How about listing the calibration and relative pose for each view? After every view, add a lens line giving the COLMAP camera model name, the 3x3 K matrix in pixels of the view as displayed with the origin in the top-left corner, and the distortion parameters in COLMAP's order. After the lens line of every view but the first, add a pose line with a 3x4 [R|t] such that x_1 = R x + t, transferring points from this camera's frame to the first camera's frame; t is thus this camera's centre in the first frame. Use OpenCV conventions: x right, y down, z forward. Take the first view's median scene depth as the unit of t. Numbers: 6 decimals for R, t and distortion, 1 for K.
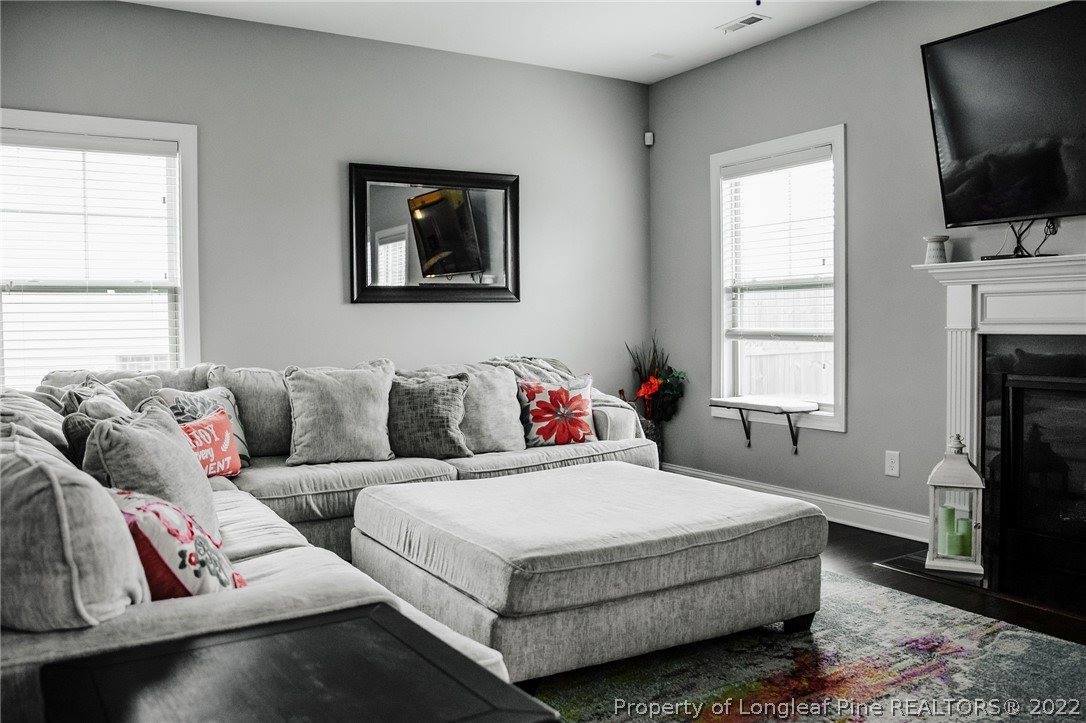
lens RADIAL K [[890.2, 0, 541.4], [0, 890.2, 355.1], [0, 0, 1]] dist [-0.087879, 0.013558]
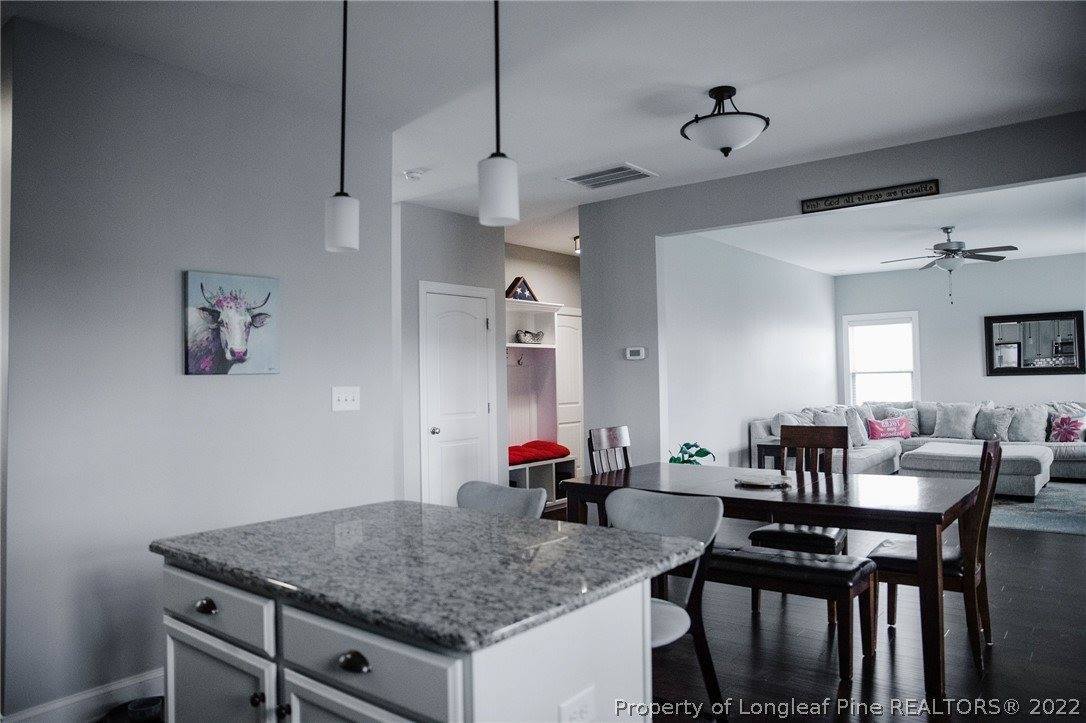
lens RADIAL K [[751.4, 0, 522.6], [0, 751.4, 347.7], [0, 0, 1]] dist [-0.127656, 0.078577]
pose [[0.314758, -0.032576, -0.948613, 1.335515], [-0.021594, 0.998906, -0.041469, -0.030691], [0.948926, 0.033537, 0.313710, -0.842202]]
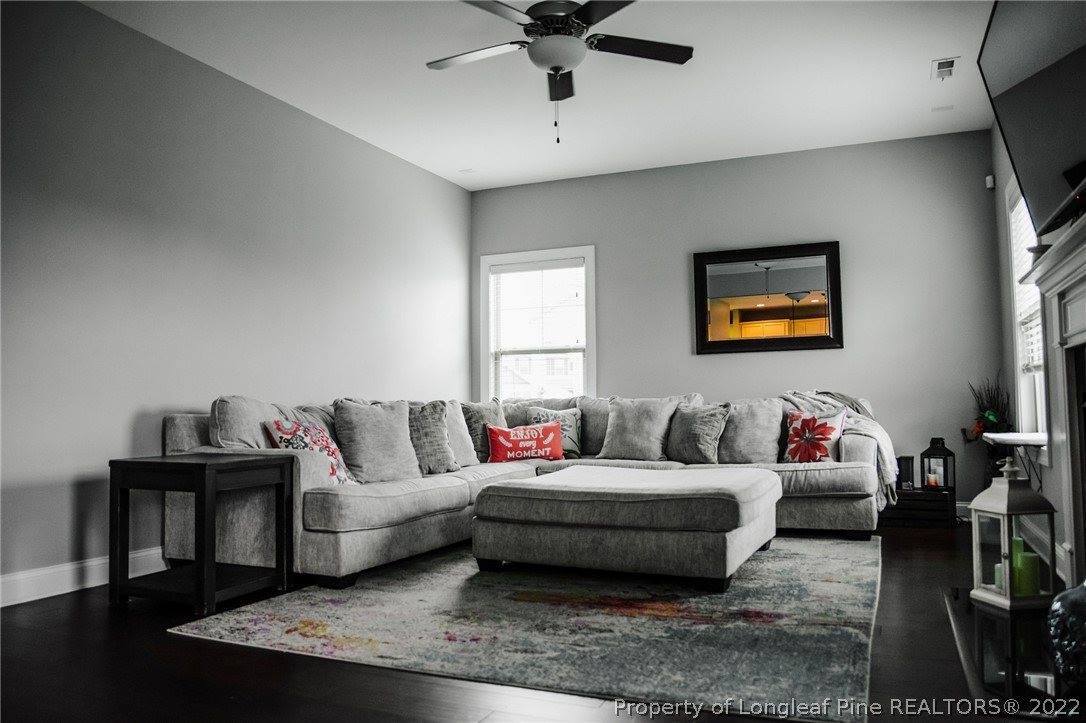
lens RADIAL K [[832.3, 0, 544.2], [0, 832.3, 359.0], [0, 0, 1]] dist [-0.066306, -0.001321]
pose [[0.580219, -0.043529, -0.813296, 0.765333], [-0.027299, 0.996970, -0.072835, 0.053833], [0.814003, 0.064462, 0.577273, 0.075815]]
